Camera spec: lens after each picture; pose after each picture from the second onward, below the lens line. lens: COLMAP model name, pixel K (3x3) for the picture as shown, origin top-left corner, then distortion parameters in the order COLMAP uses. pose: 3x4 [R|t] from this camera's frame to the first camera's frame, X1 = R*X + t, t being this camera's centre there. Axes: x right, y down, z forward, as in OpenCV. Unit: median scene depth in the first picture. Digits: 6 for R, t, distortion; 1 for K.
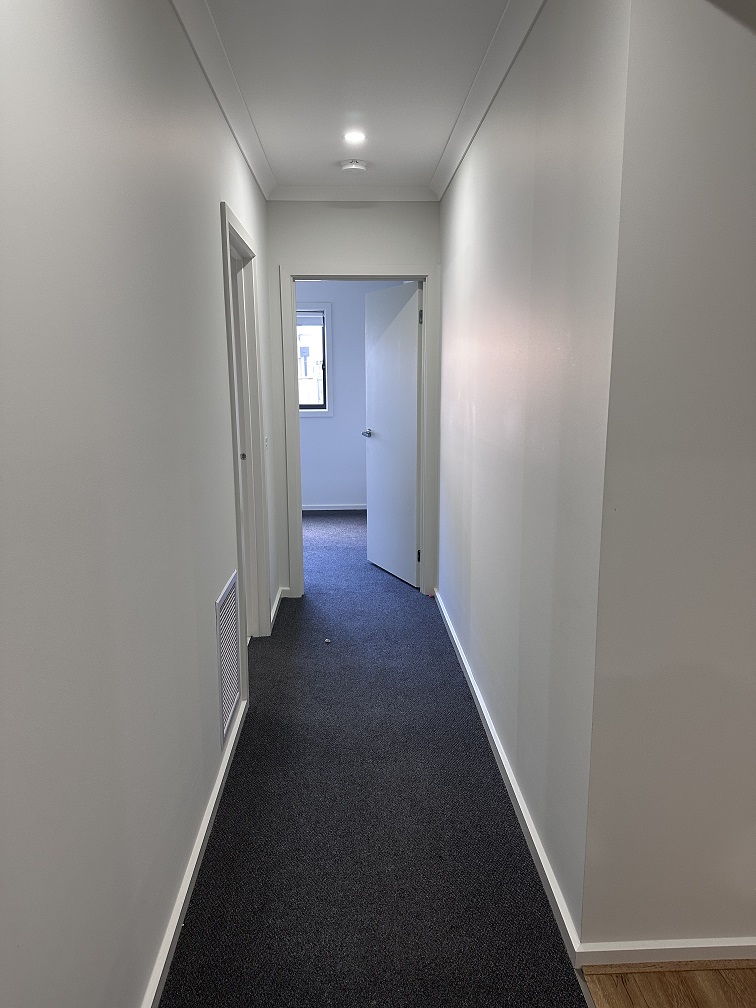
lens RADIAL K [[710.3, 0, 378.0], [0, 710.3, 504.0], [0, 0, 1]] dist [0.037640, -0.051226]
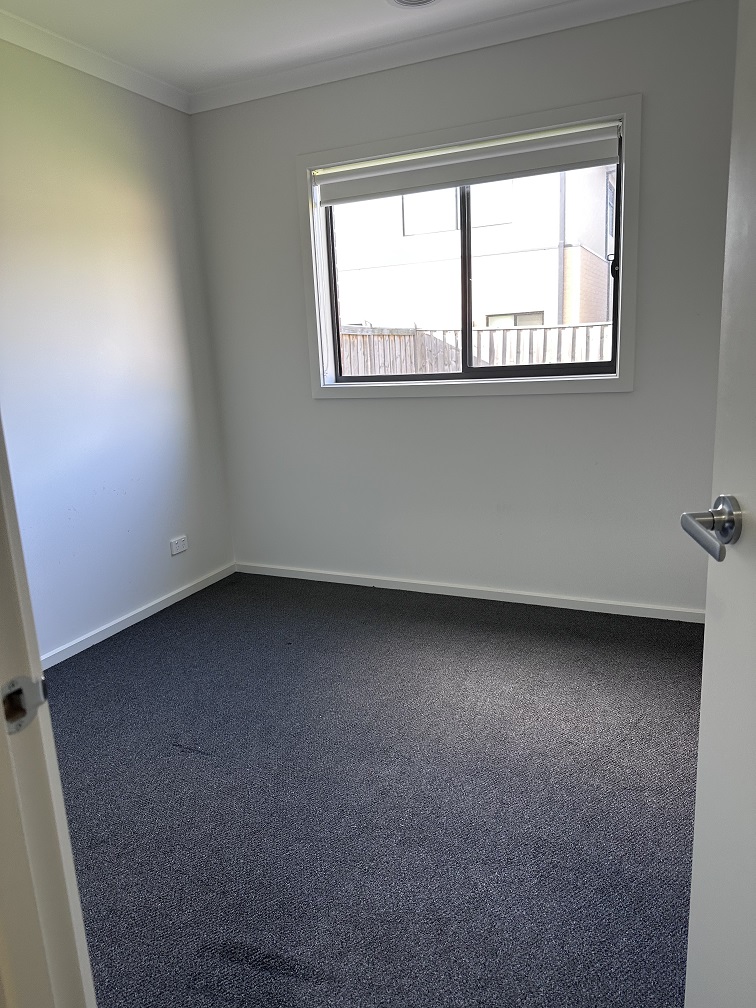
lens RADIAL K [[710.3, 0, 378.0], [0, 710.3, 504.0], [0, 0, 1]] dist [0.037640, -0.051226]
pose [[0.892714, 0.062161, -0.446315, -0.006771], [-0.037576, 0.997259, 0.063734, -0.079543], [0.449054, -0.040126, 0.892603, 0.570159]]
